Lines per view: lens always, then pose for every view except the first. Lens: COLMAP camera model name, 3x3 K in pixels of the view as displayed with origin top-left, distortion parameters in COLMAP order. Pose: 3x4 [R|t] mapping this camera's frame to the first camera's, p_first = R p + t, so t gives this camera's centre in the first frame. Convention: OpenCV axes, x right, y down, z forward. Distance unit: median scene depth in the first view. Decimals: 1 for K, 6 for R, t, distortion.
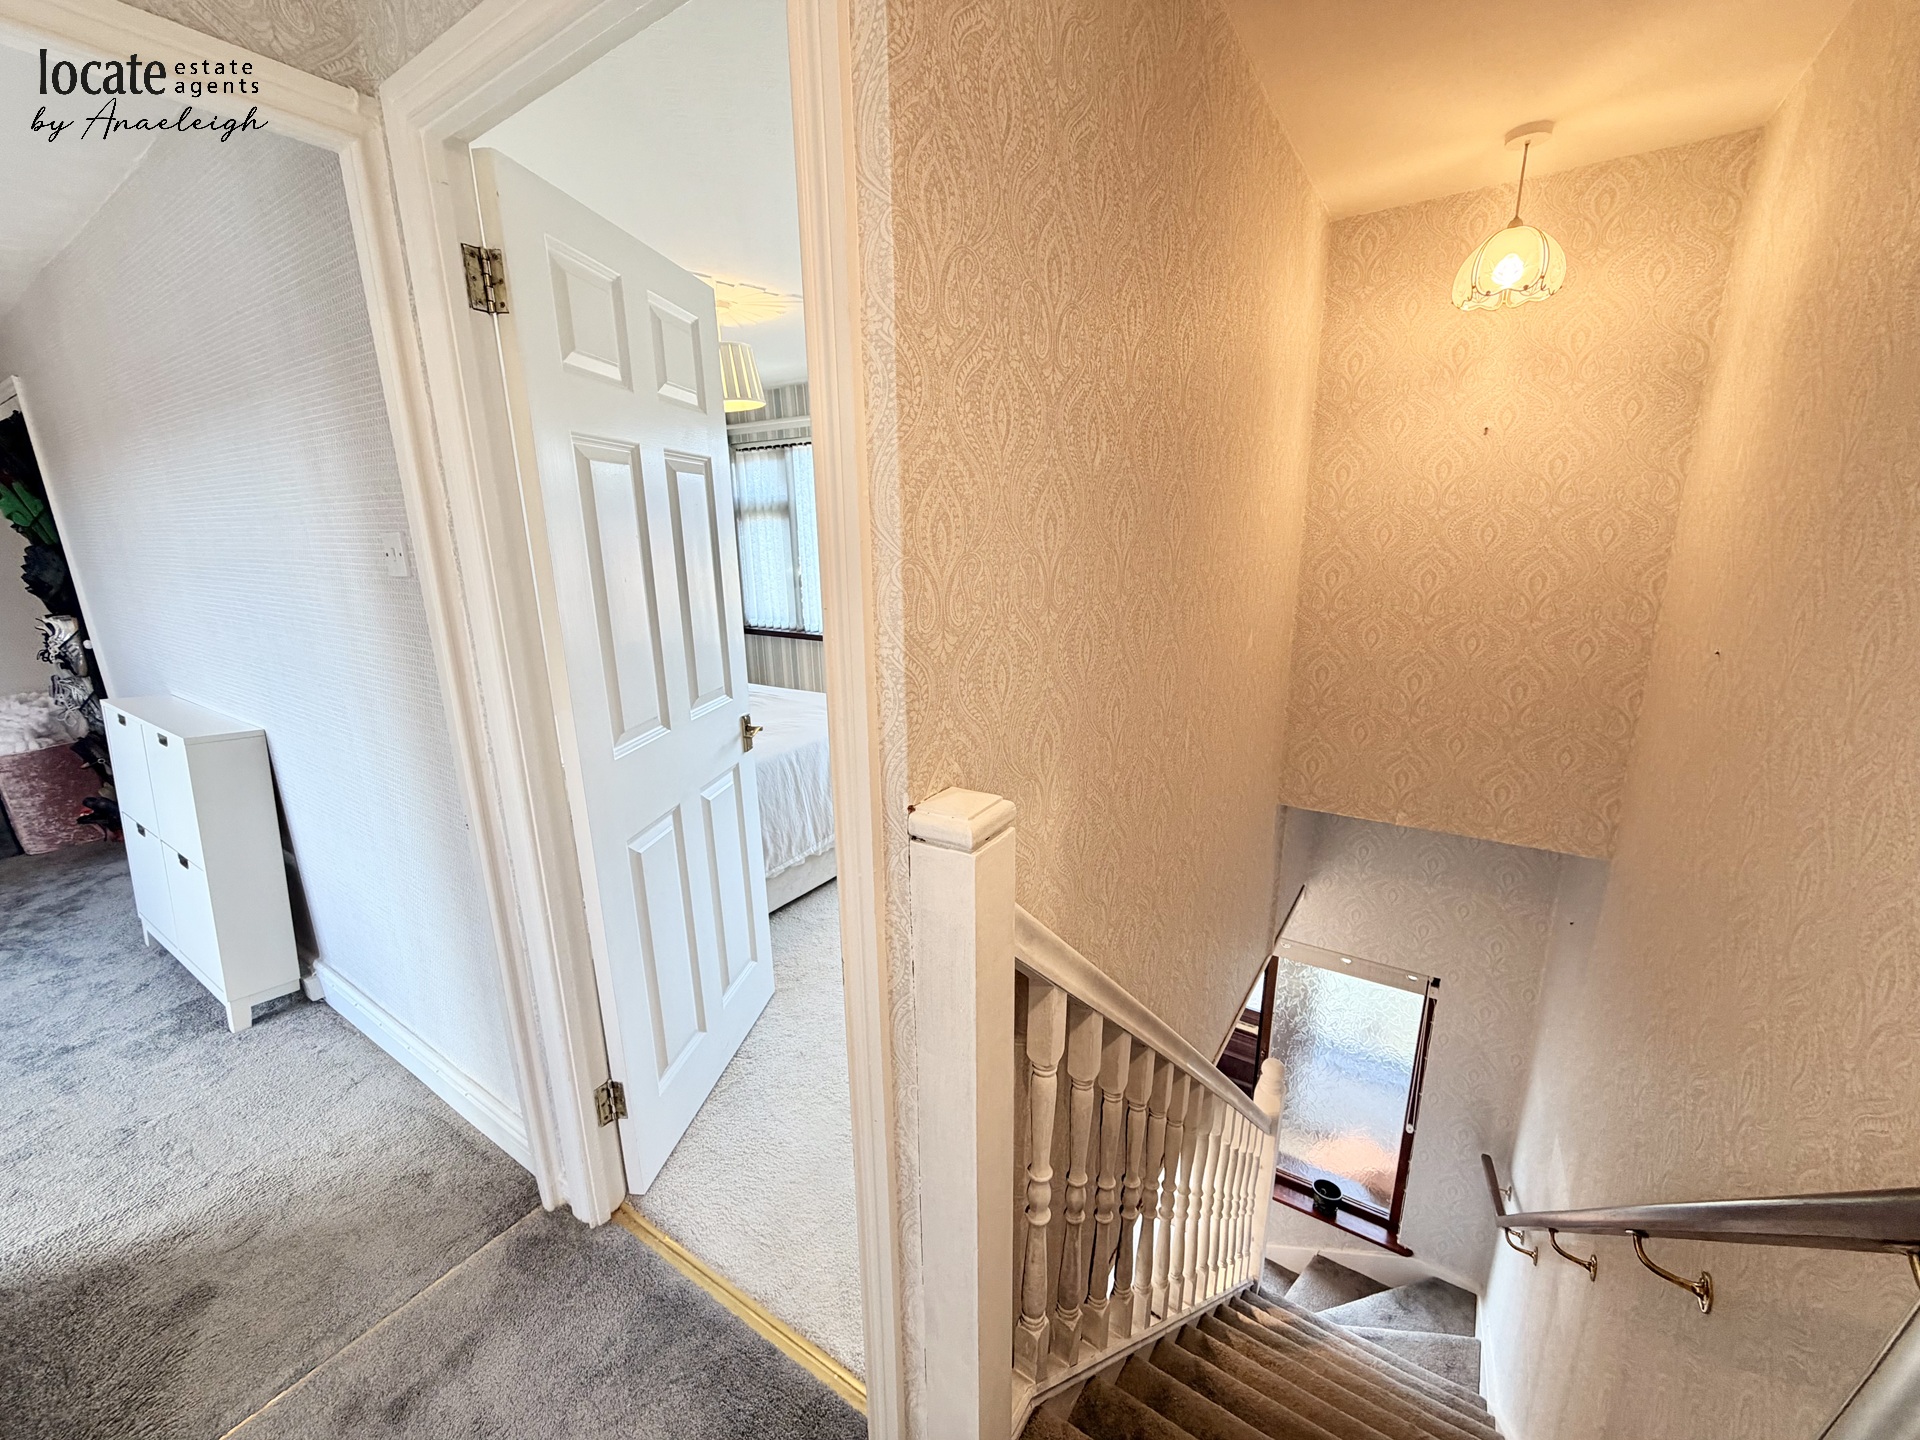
lens RADIAL K [[762.7, 0, 955.4], [0, 762.7, 722.0], [0, 0, 1]] dist [0.000180, -0.000255]
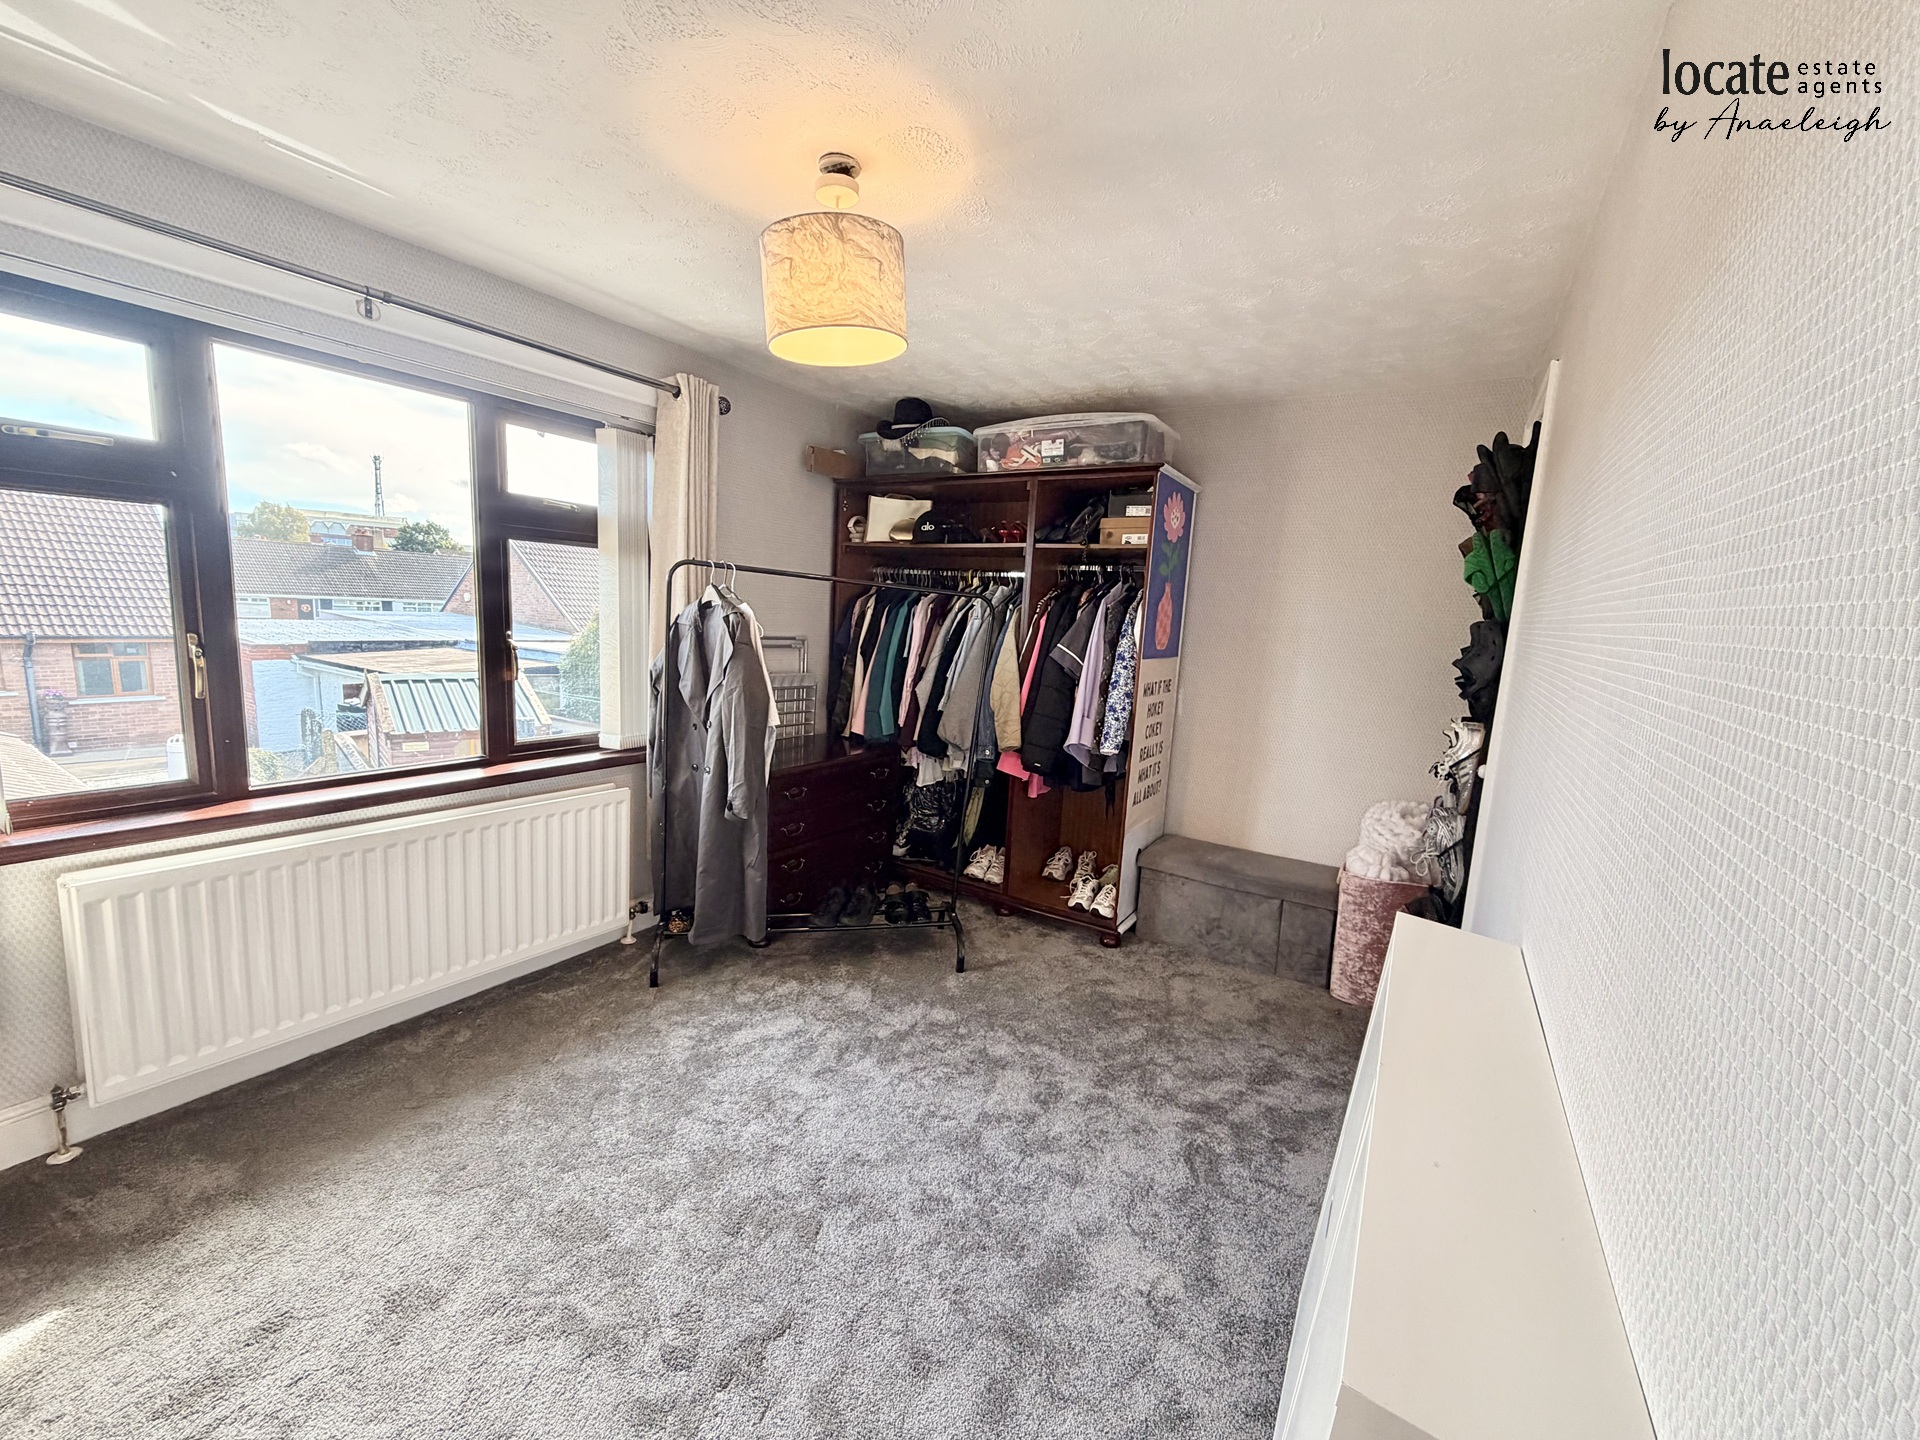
lens RADIAL K [[762.7, 0, 955.4], [0, 762.7, 722.0], [0, 0, 1]] dist [0.000180, -0.000255]
pose [[0.031228, 0.163161, -0.986105, -0.513727], [-0.305832, 0.940827, 0.145984, -0.097701], [0.951573, 0.297024, 0.079280, 0.504380]]
